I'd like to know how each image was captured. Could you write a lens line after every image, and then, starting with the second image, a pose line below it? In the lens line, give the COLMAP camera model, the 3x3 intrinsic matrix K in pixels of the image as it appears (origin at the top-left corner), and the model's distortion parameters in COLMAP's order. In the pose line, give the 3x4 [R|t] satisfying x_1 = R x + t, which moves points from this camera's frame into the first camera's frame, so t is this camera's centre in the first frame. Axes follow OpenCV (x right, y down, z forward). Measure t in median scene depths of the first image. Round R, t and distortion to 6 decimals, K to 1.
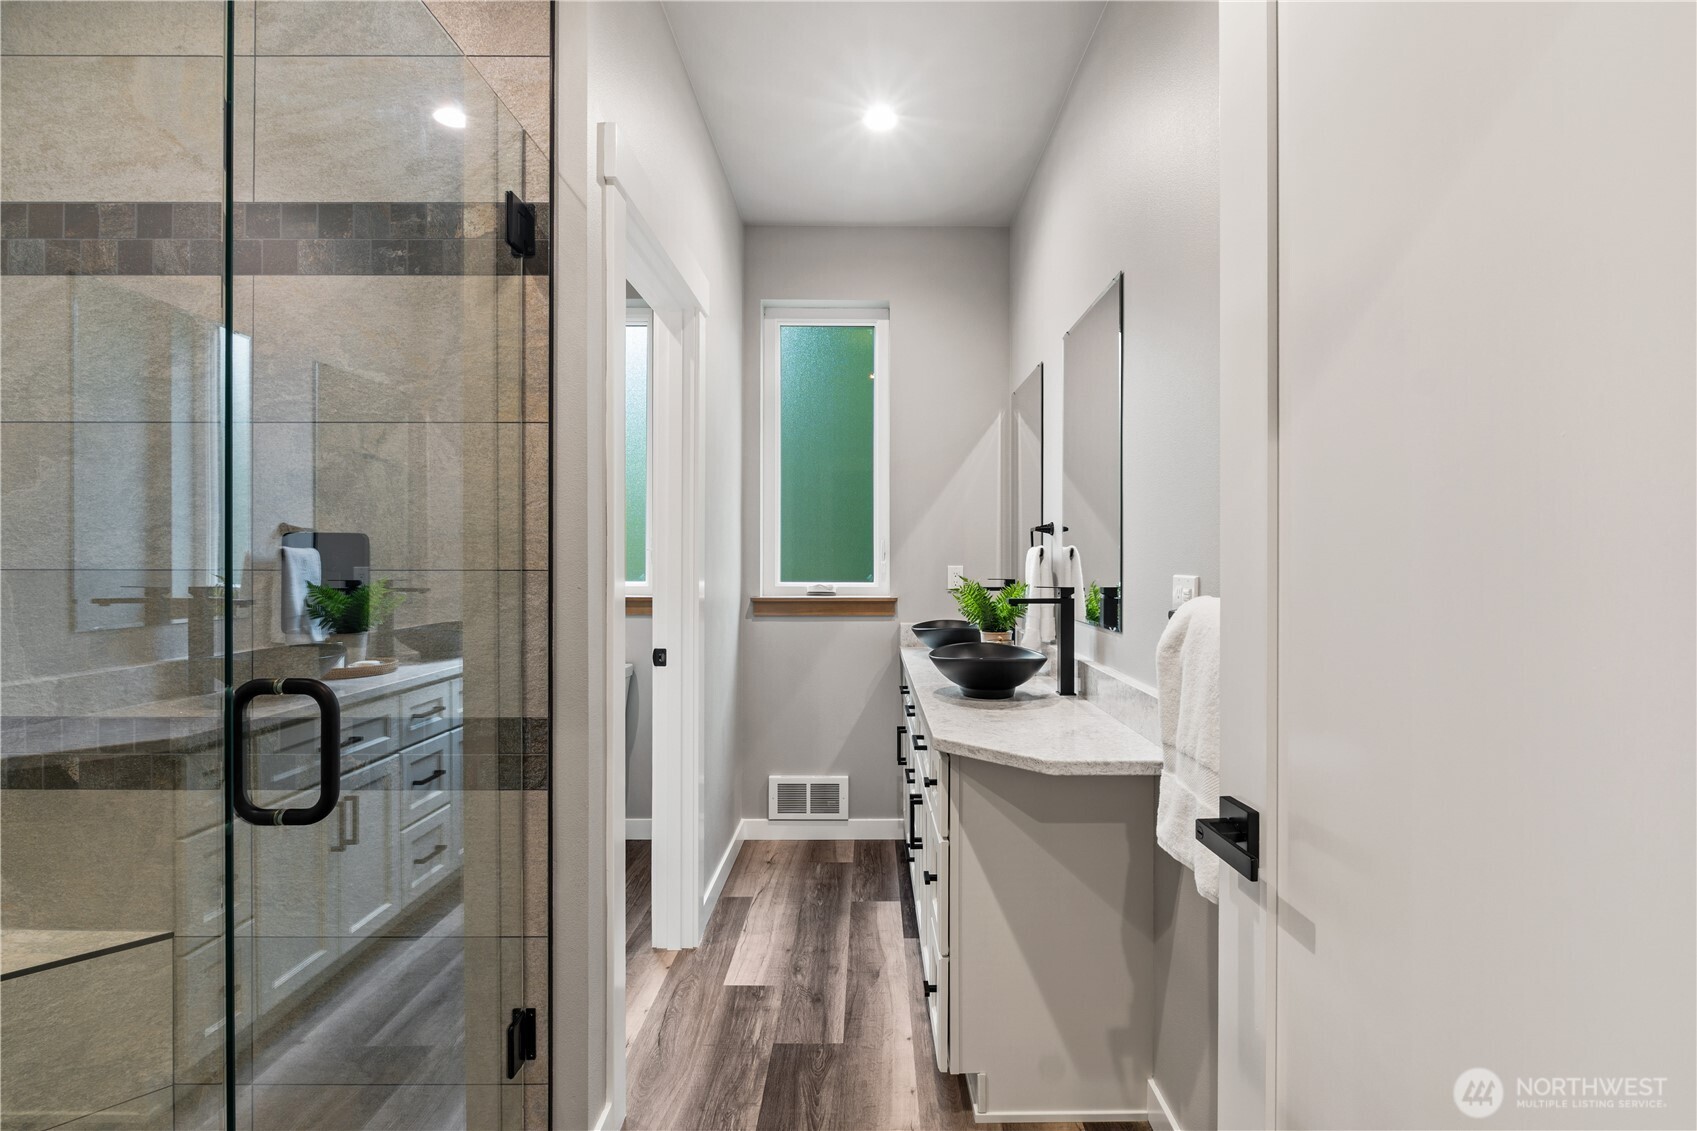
lens RADIAL K [[781.1, 0, 855.4], [0, 781.1, 567.4], [0, 0, 1]] dist [-0.008694, 0.000468]
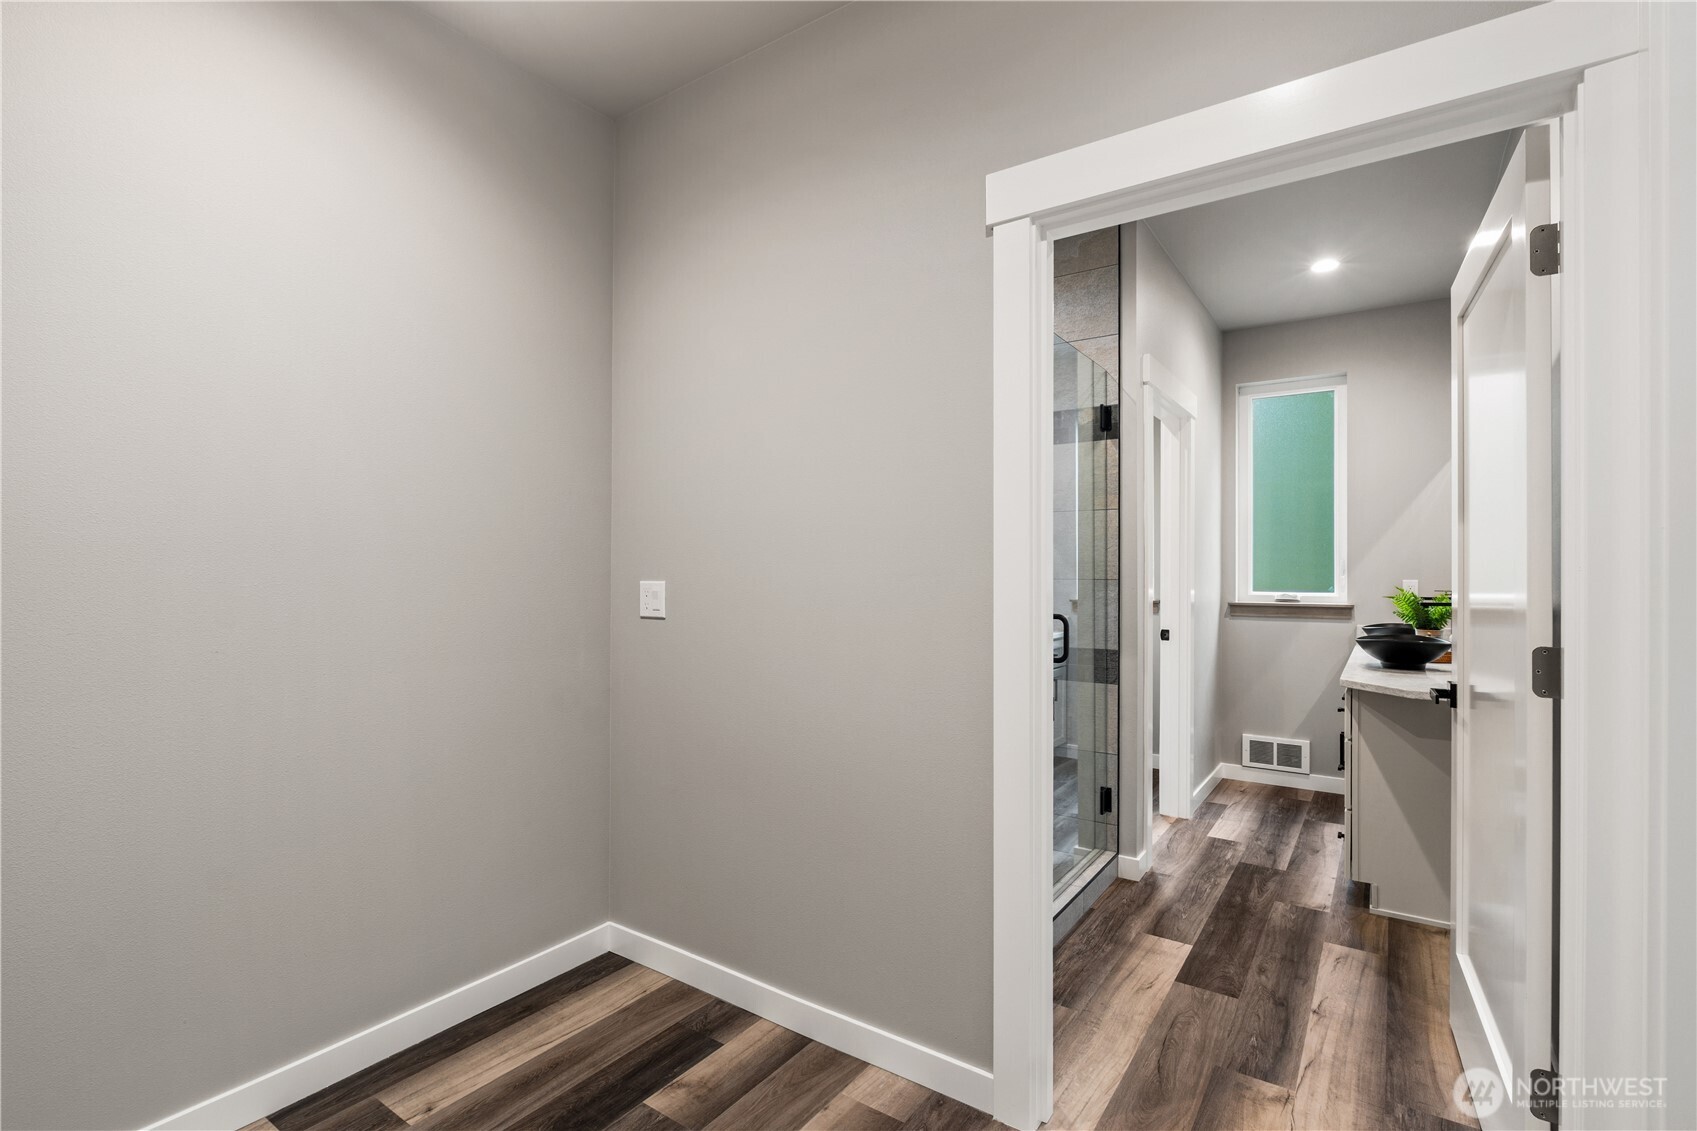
lens RADIAL K [[781.1, 0, 862.9], [0, 781.1, 566.0], [0, 0, 1]] dist [-0.008694, 0.000468]
pose [[0.836312, -0.003480, -0.548243, 0.134577], [-0.007624, 0.999809, -0.017977, 0.007574], [0.548201, 0.019214, 0.836126, -0.835260]]
